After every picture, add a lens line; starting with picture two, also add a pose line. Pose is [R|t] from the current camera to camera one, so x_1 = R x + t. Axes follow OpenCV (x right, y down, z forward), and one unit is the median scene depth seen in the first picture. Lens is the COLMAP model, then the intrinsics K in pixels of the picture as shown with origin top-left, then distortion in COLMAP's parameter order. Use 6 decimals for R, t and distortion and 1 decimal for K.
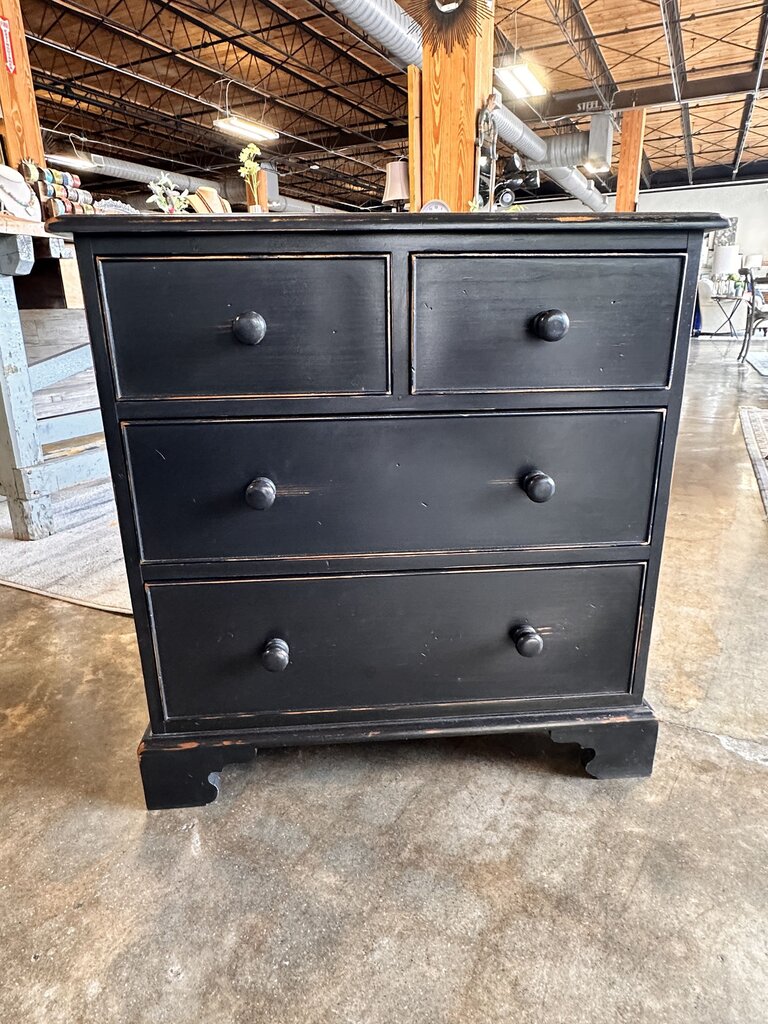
lens RADIAL K [[642.9, 0, 388.2], [0, 642.9, 515.9], [0, 0, 1]] dist [-0.003554, 0.000402]
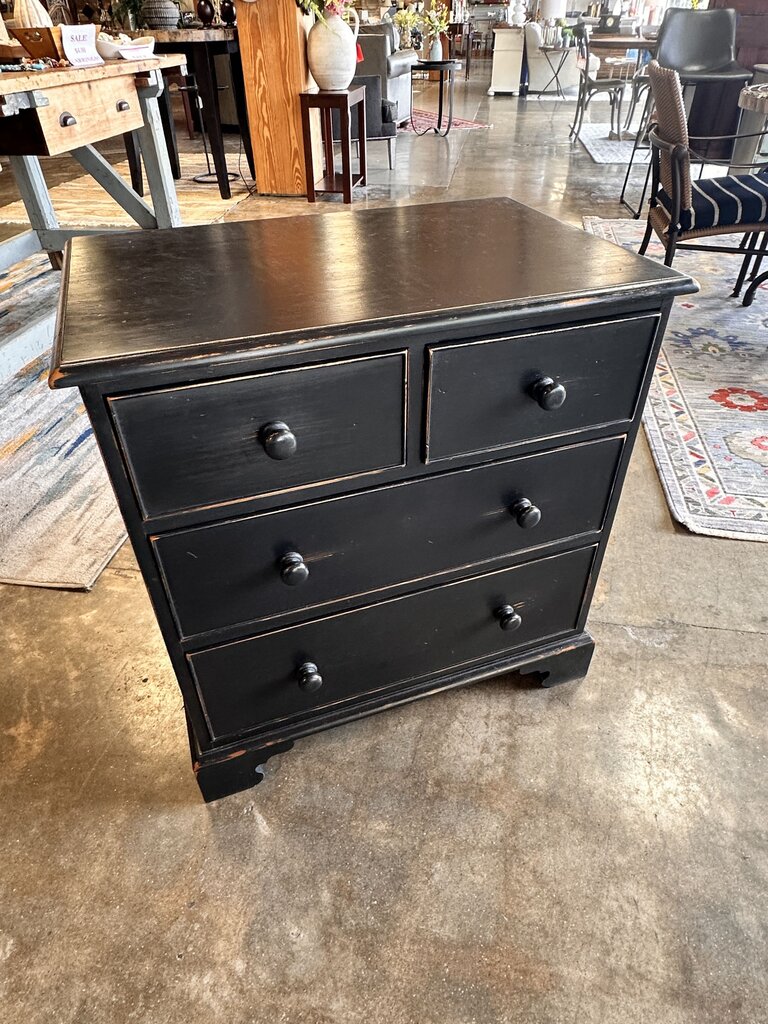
lens RADIAL K [[642.9, 0, 388.2], [0, 642.9, 515.9], [0, 0, 1]] dist [-0.003554, 0.000402]
pose [[0.961325, -0.162352, 0.222476, -0.241072], [0.079297, 0.936735, 0.340940, -0.420813], [-0.263753, -0.310113, 0.913381, 0.008531]]
